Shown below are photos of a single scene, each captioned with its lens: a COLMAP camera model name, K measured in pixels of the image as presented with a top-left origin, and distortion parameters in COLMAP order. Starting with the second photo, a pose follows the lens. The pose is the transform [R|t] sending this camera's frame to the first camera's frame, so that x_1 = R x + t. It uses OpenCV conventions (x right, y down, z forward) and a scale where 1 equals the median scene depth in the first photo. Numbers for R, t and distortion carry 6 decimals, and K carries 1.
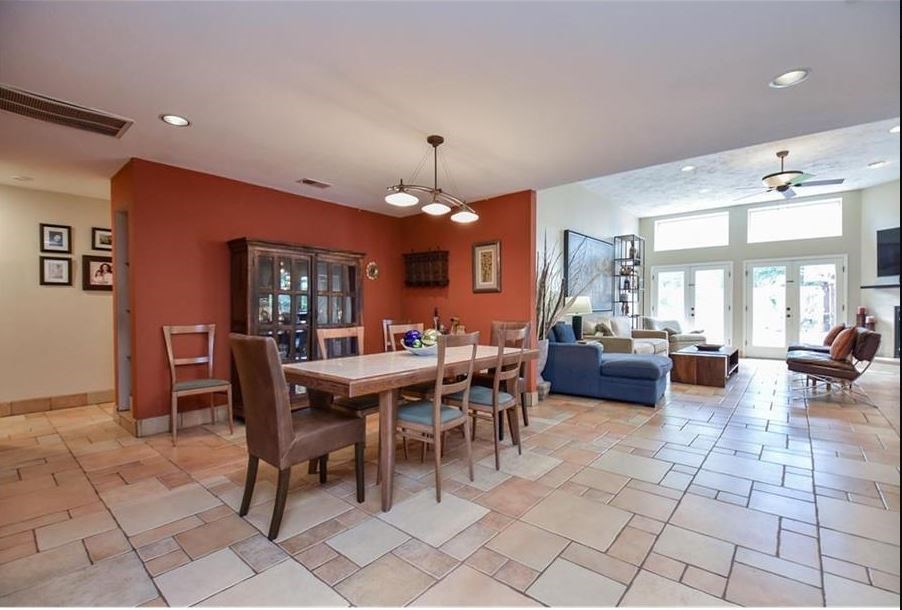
lens RADIAL K [[403.1, 0, 453.5], [0, 403.1, 314.4], [0, 0, 1]] dist [-0.003415, -0.006431]
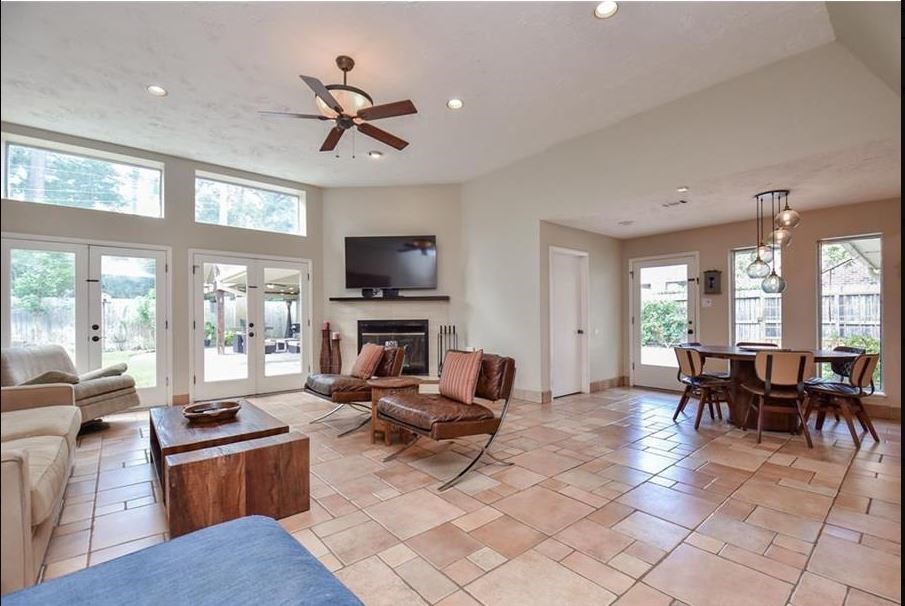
lens RADIAL K [[402.1, 0, 465.5], [0, 402.1, 318.1], [0, 0, 1]] dist [-0.007393, -0.001508]
pose [[0.152785, 0.004274, 0.988250, 0.178114], [0.023756, 0.999686, -0.007996, -0.010835], [-0.987974, 0.024698, 0.152636, 0.505402]]
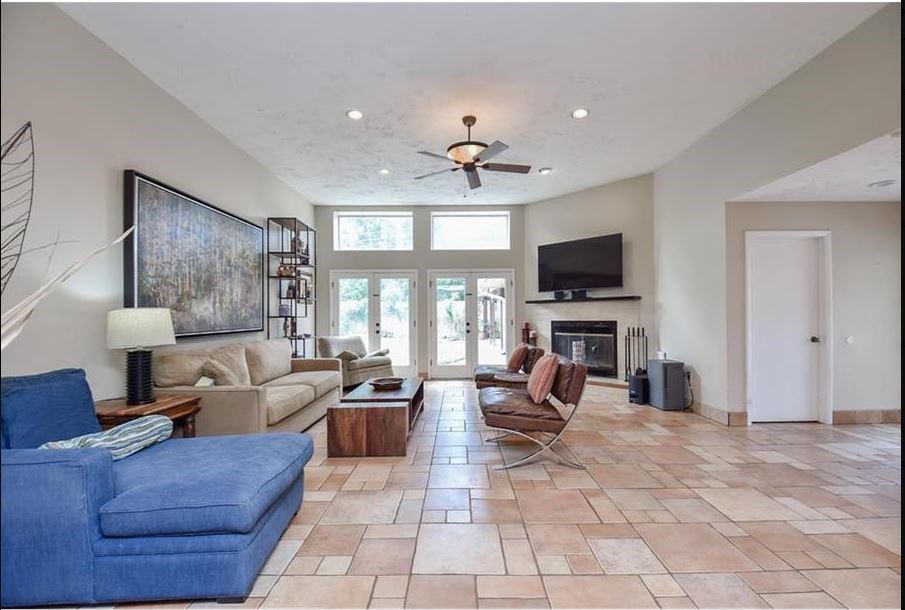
lens RADIAL K [[404.4, 0, 452.3], [0, 404.4, 314.4], [0, 0, 1]] dist [-0.003415, -0.006431]
pose [[0.774597, 0.001028, 0.632454, 0.215992], [0.015086, 0.999684, -0.020102, -0.017554], [-0.632275, 0.025112, 0.774337, 0.298761]]
